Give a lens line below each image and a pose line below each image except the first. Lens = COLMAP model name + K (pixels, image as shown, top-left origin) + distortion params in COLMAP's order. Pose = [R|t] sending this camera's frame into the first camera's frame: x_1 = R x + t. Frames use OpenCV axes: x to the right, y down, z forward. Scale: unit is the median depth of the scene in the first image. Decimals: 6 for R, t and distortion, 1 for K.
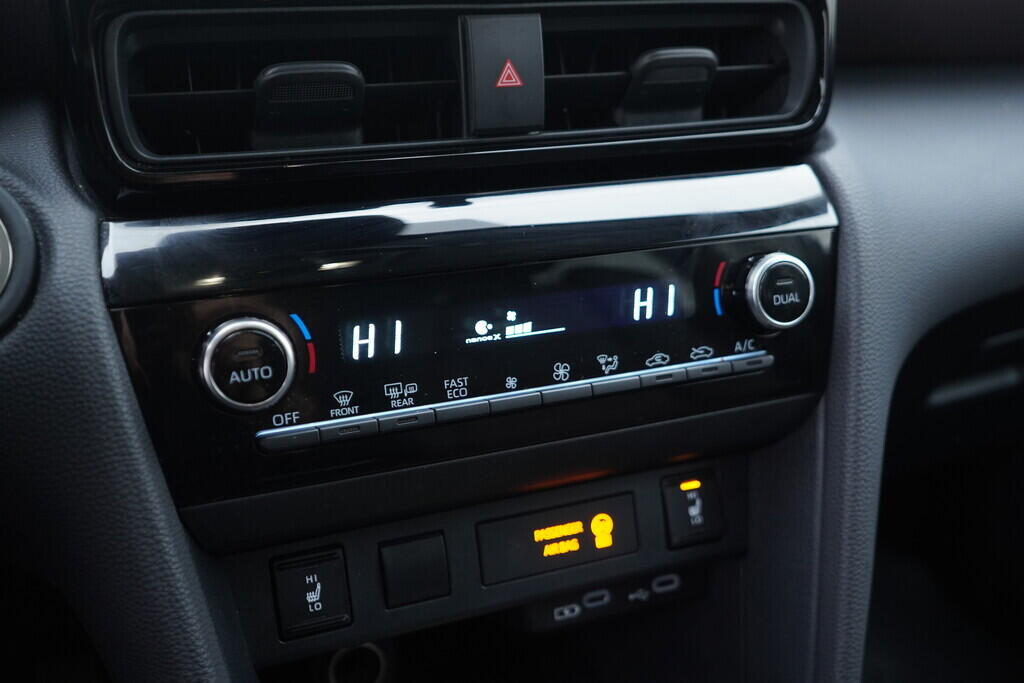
lens RADIAL K [[1051.6, 0, 512.0], [0, 1051.6, 341.5], [0, 0, 1]] dist [0.003679, 0.023217]
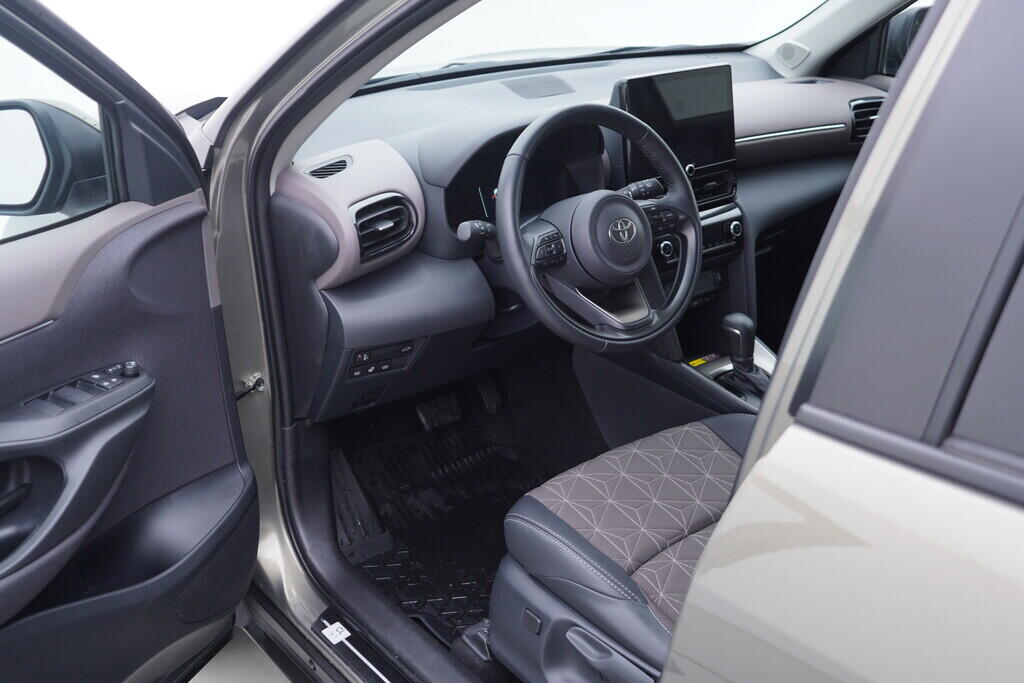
lens RADIAL K [[1051.6, 0, 512.0], [0, 1051.6, 341.5], [0, 0, 1]] dist [0.003679, 0.023217]
pose [[0.955213, -0.126857, 0.267349, -2.352713], [0.121706, 0.991920, 0.035820, 0.188730], [-0.269733, -0.001678, 0.962934, -3.861414]]
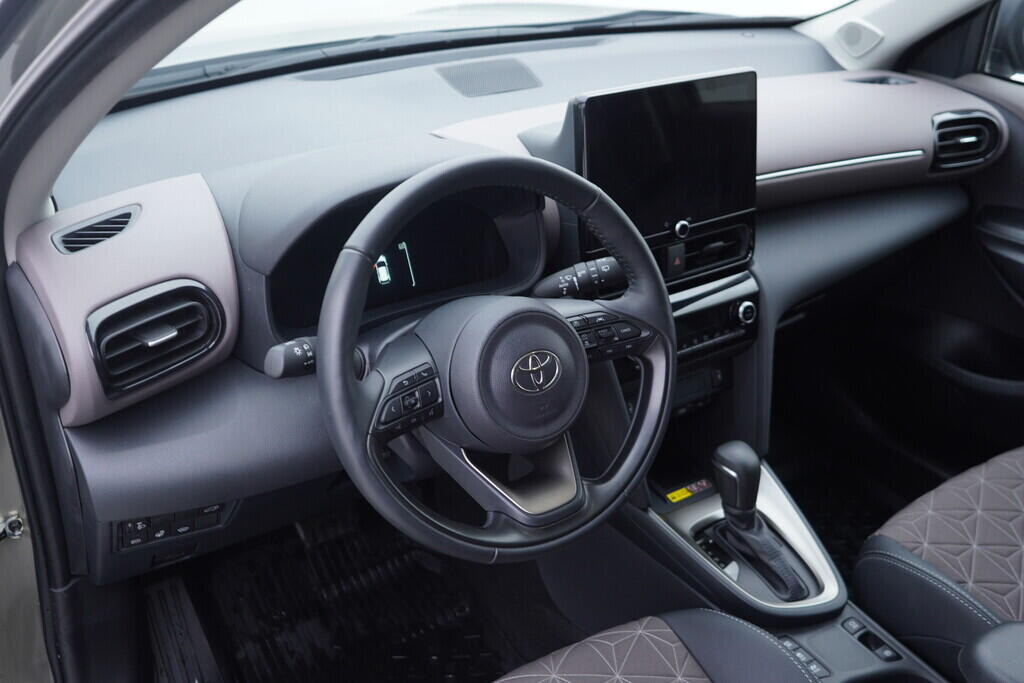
lens RADIAL K [[1051.6, 0, 512.0], [0, 1051.6, 341.5], [0, 0, 1]] dist [0.003679, 0.023217]
pose [[0.974308, -0.089478, 0.206685, -1.320080], [0.067410, 0.991480, 0.111464, -0.419813], [-0.214897, -0.094667, 0.972038, -2.406048]]
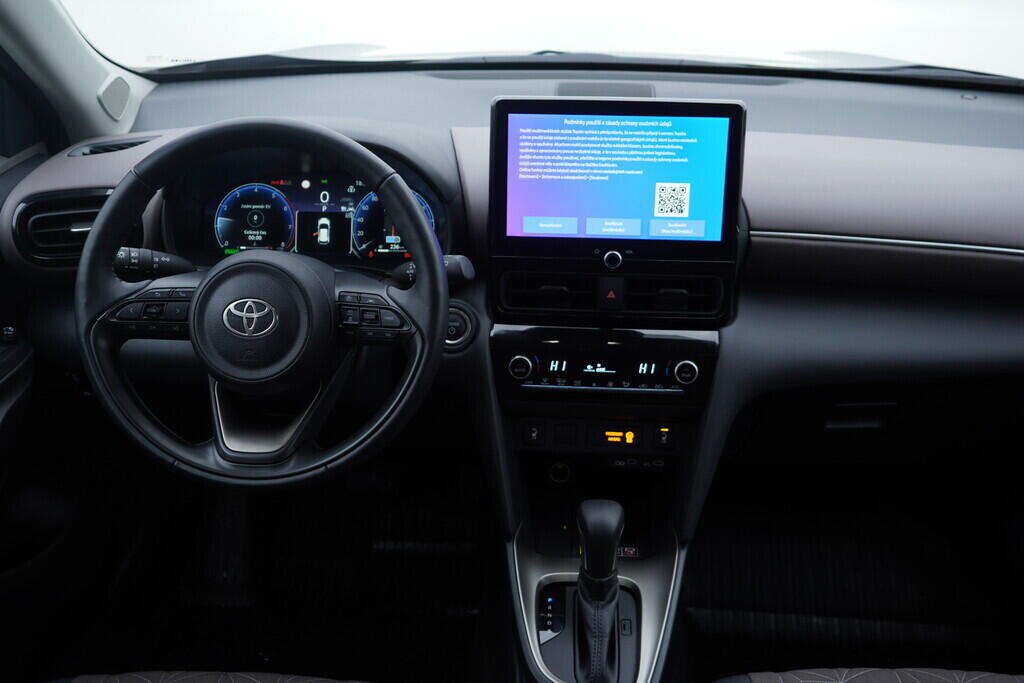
lens RADIAL K [[1051.6, 0, 512.0], [0, 1051.6, 341.5], [0, 0, 1]] dist [0.003679, 0.023217]
pose [[0.904147, 0.176485, -0.389065, 1.037570], [-0.157767, 0.984244, 0.079832, -0.322001], [0.397024, -0.010798, 0.917745, -2.195677]]
